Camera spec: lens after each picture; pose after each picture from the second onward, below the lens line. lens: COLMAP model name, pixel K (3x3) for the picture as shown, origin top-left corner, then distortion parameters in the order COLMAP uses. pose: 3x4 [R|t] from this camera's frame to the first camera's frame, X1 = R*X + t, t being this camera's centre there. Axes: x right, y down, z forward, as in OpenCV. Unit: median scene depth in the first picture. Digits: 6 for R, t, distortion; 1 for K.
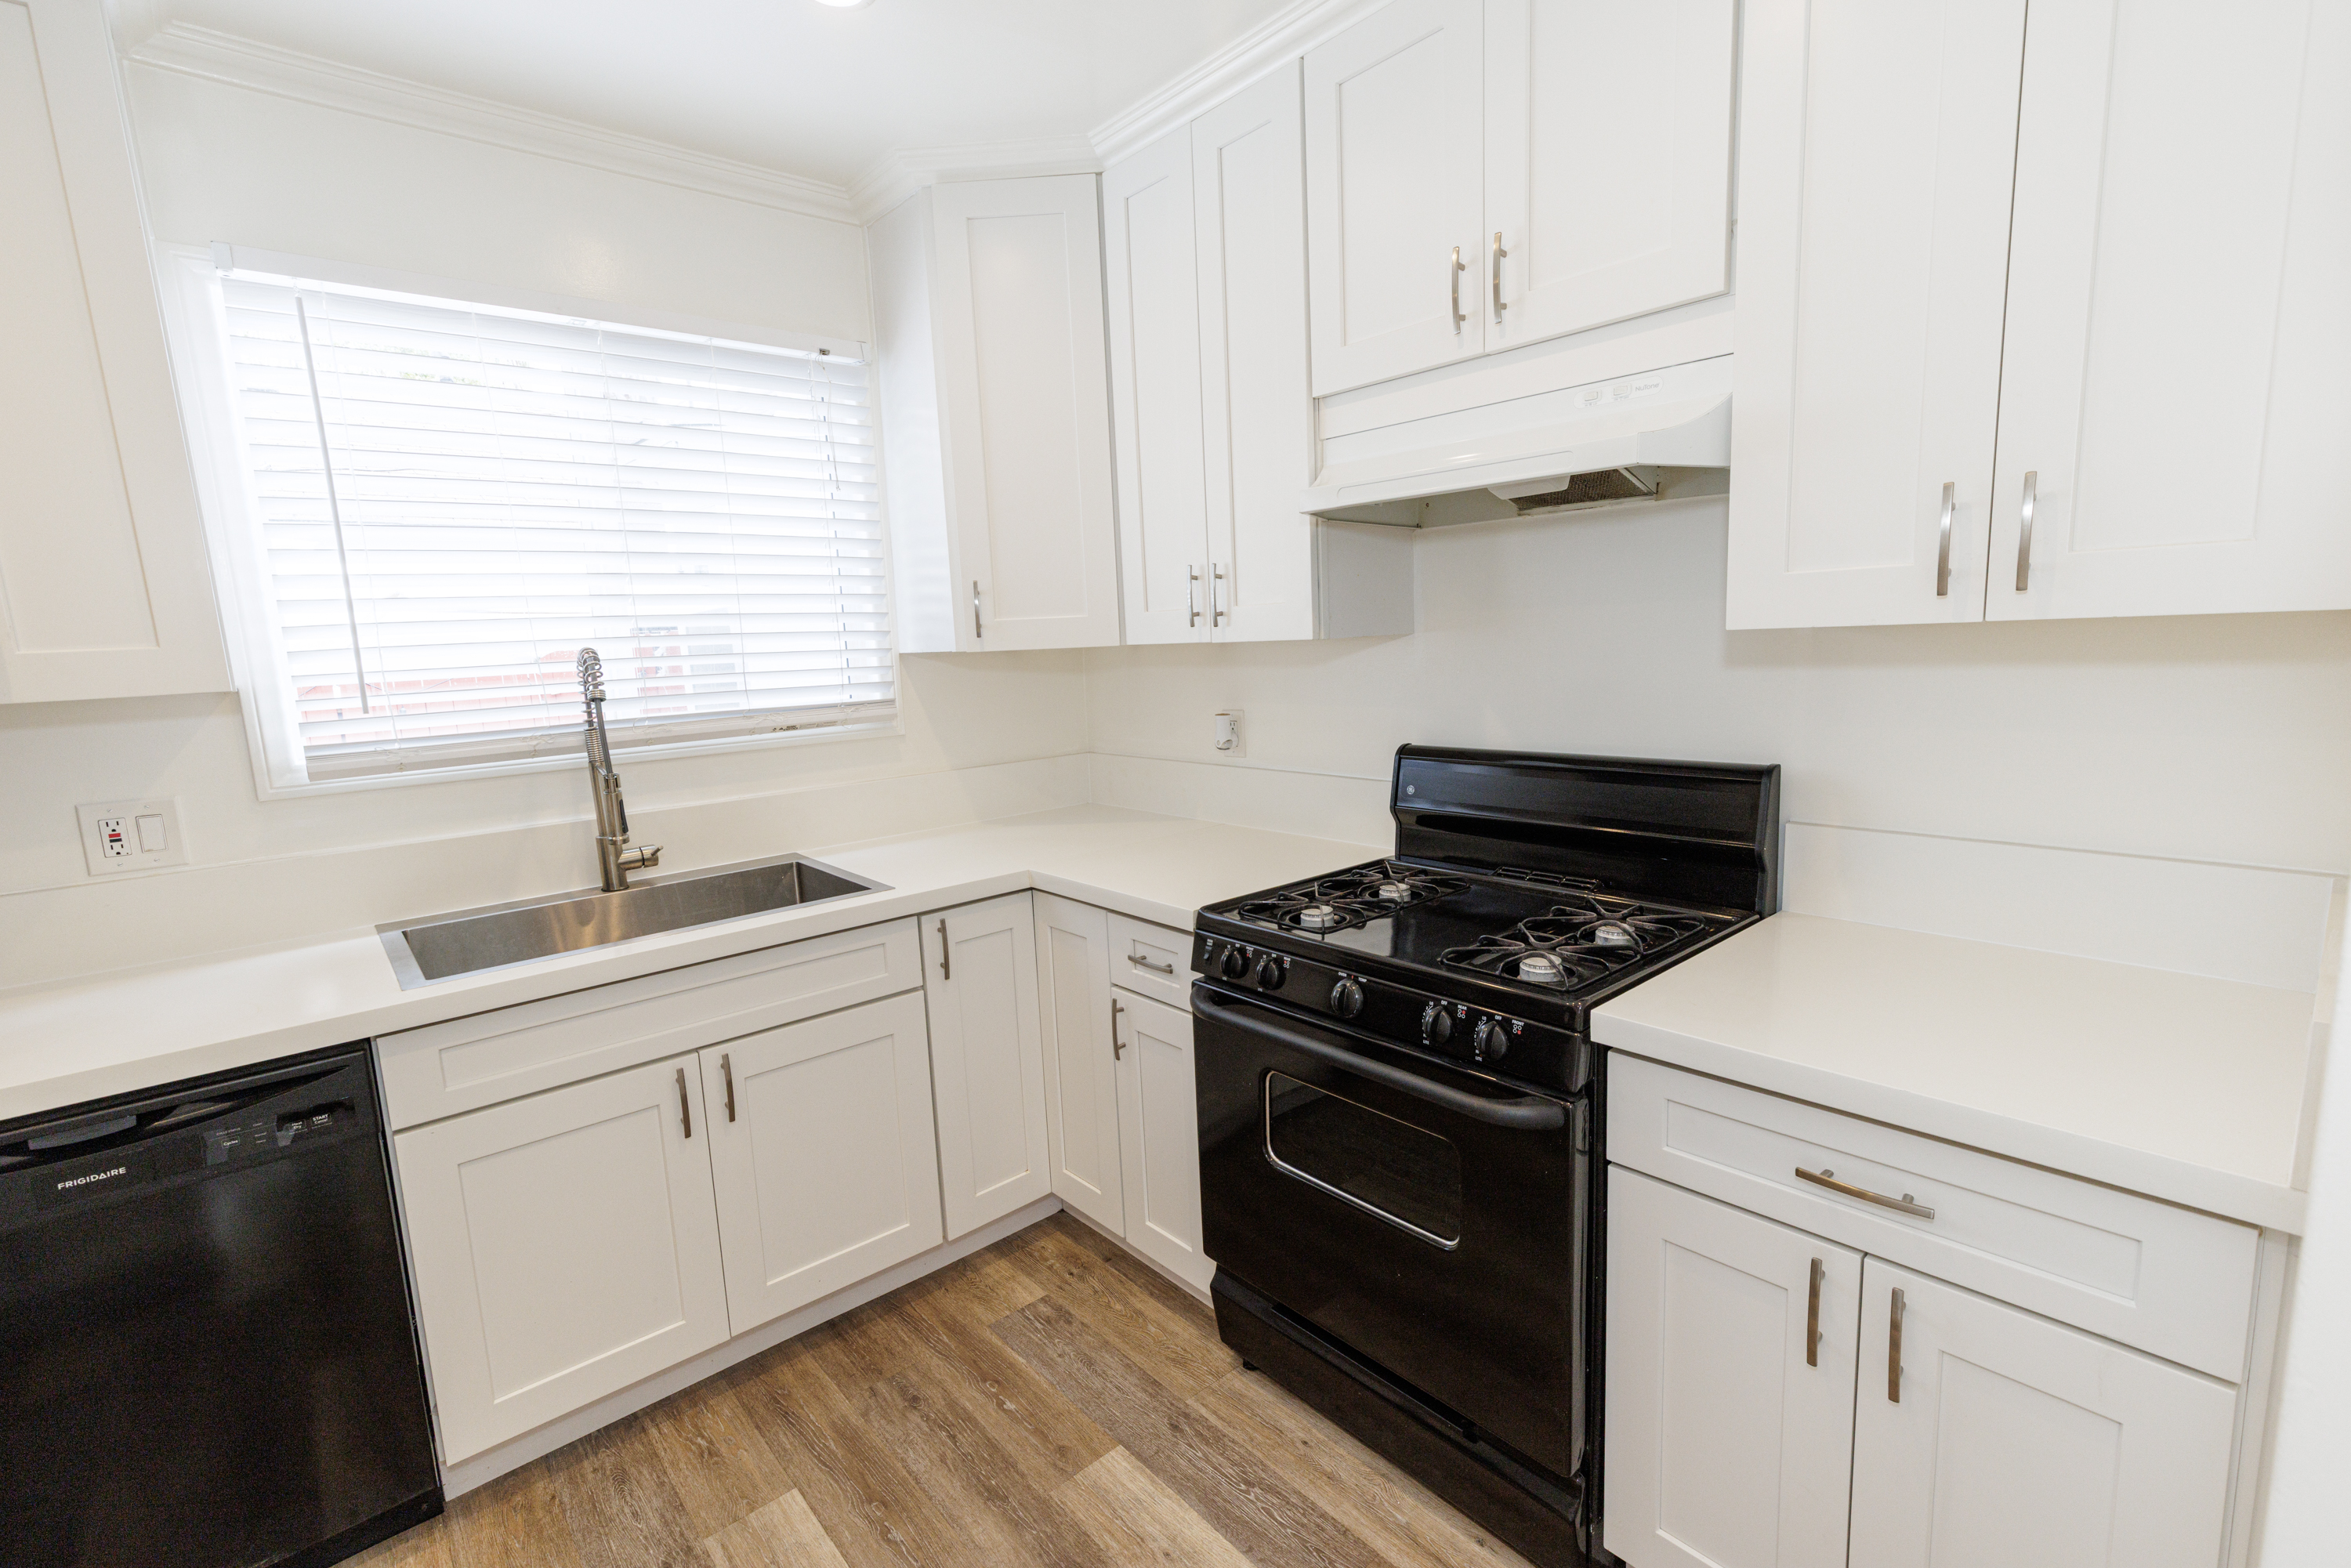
lens RADIAL K [[1042.9, 0, 1186.3], [0, 1042.9, 787.1], [0, 0, 1]] dist [0.007236, -0.001172]
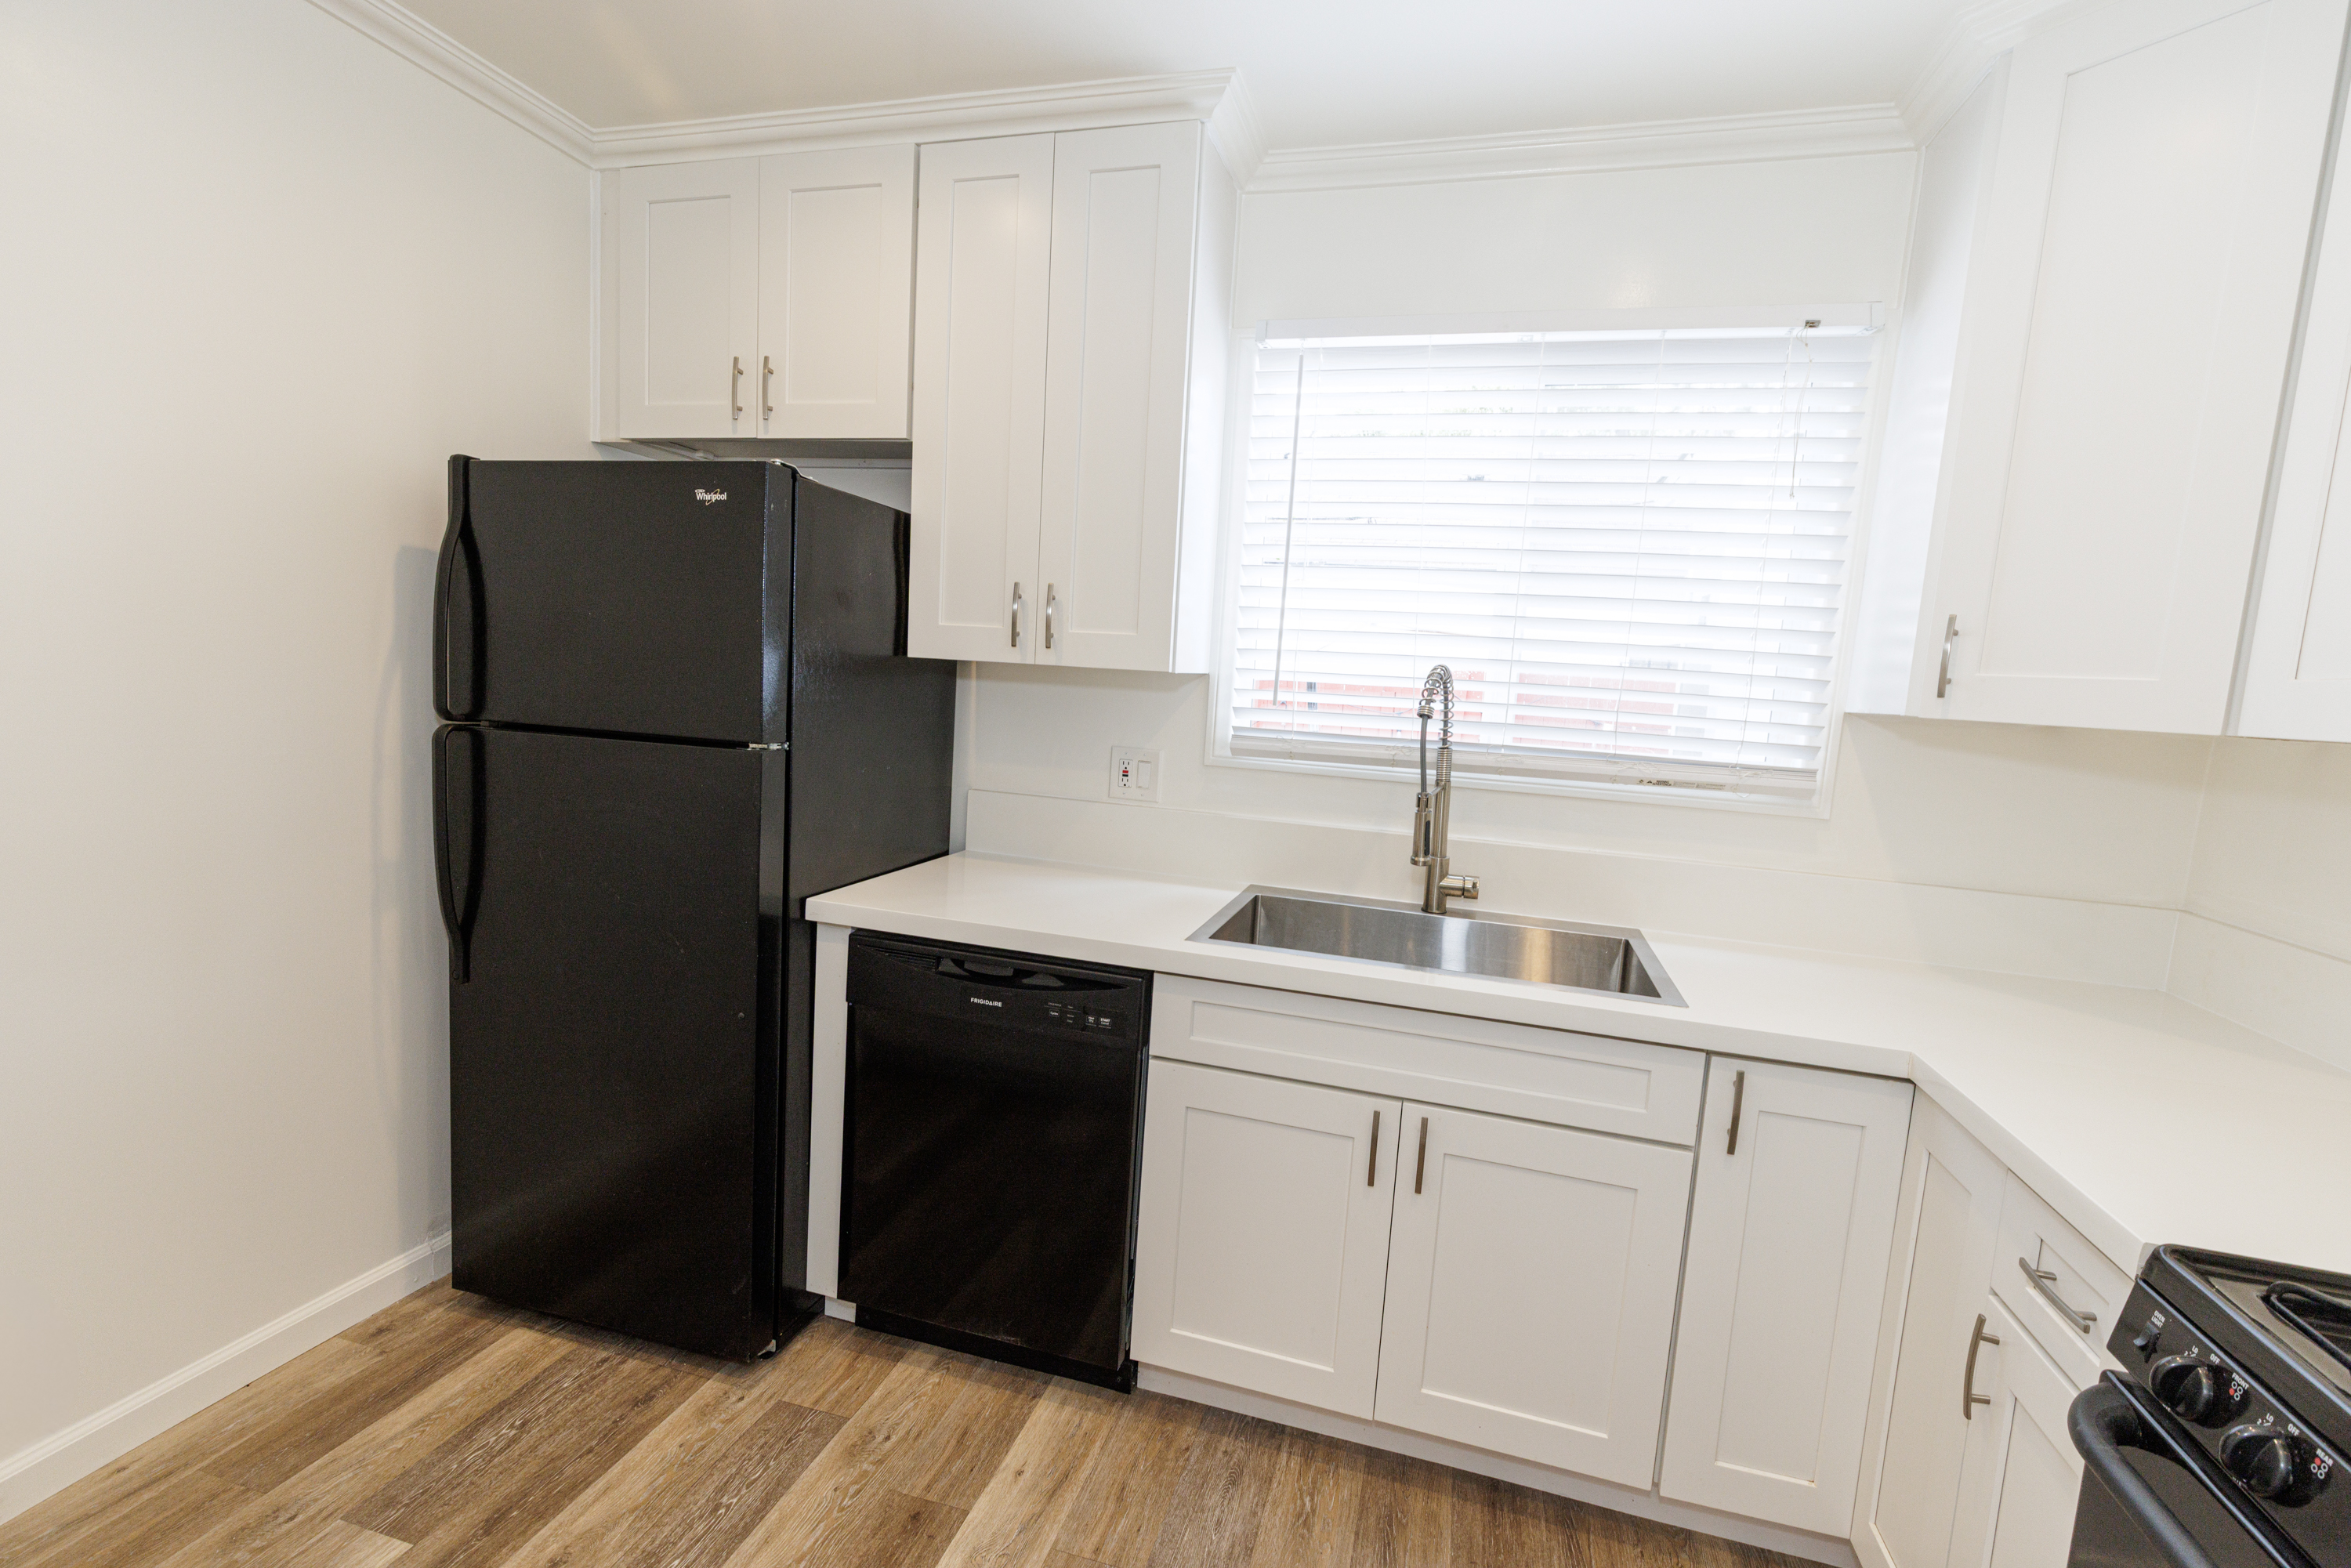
lens RADIAL K [[1042.9, 0, 1188.0], [0, 1042.9, 787.2], [0, 0, 1]] dist [0.007236, -0.001172]
pose [[0.542891, 0.168093, -0.822808, 0.127620], [-0.209480, 0.975899, 0.061152, -0.030839], [0.813257, 0.139163, 0.565019, 0.267099]]
